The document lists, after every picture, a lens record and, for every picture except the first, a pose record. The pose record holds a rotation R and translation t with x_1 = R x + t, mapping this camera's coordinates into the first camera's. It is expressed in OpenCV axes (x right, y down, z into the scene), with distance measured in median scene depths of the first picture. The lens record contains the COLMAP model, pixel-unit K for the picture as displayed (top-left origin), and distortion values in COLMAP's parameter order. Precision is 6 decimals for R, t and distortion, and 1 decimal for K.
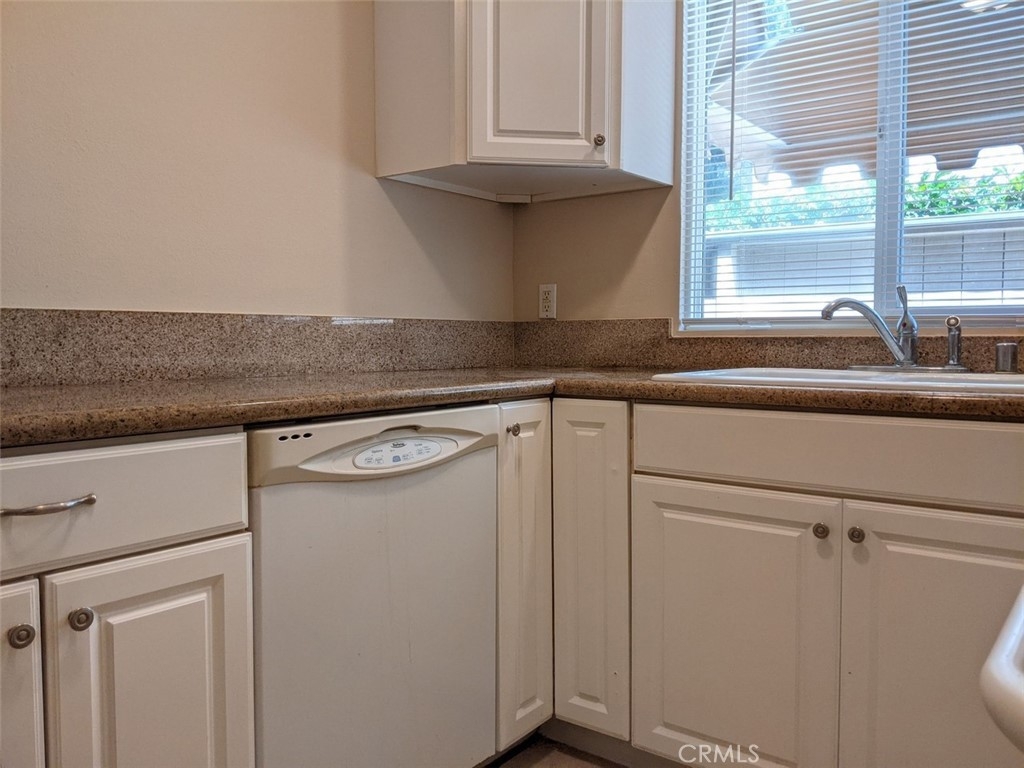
lens RADIAL K [[810.0, 0, 511.7], [0, 810.0, 378.5], [0, 0, 1]] dist [0.007751, -0.008930]
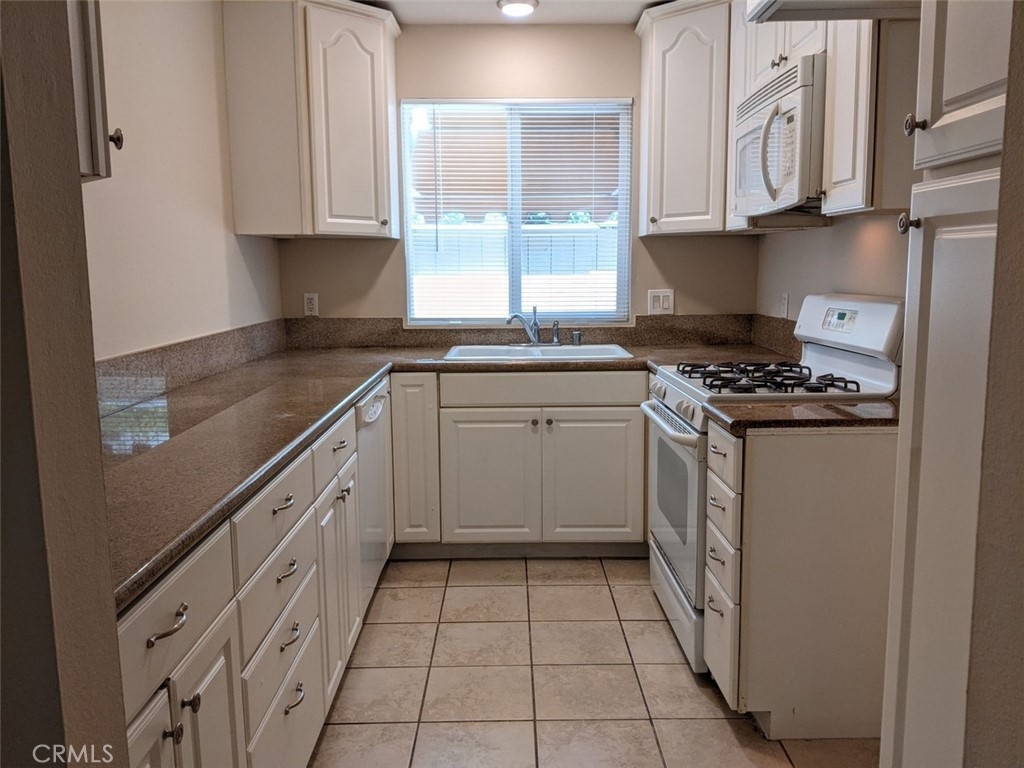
lens RADIAL K [[810.0, 0, 513.2], [0, 810.0, 384.3], [0, 0, 1]] dist [0.007751, -0.008930]
pose [[0.790114, -0.093892, 0.605726, -0.767213], [0.036737, 0.993676, 0.106107, -0.122728], [-0.611858, -0.061584, 0.788567, -0.571091]]
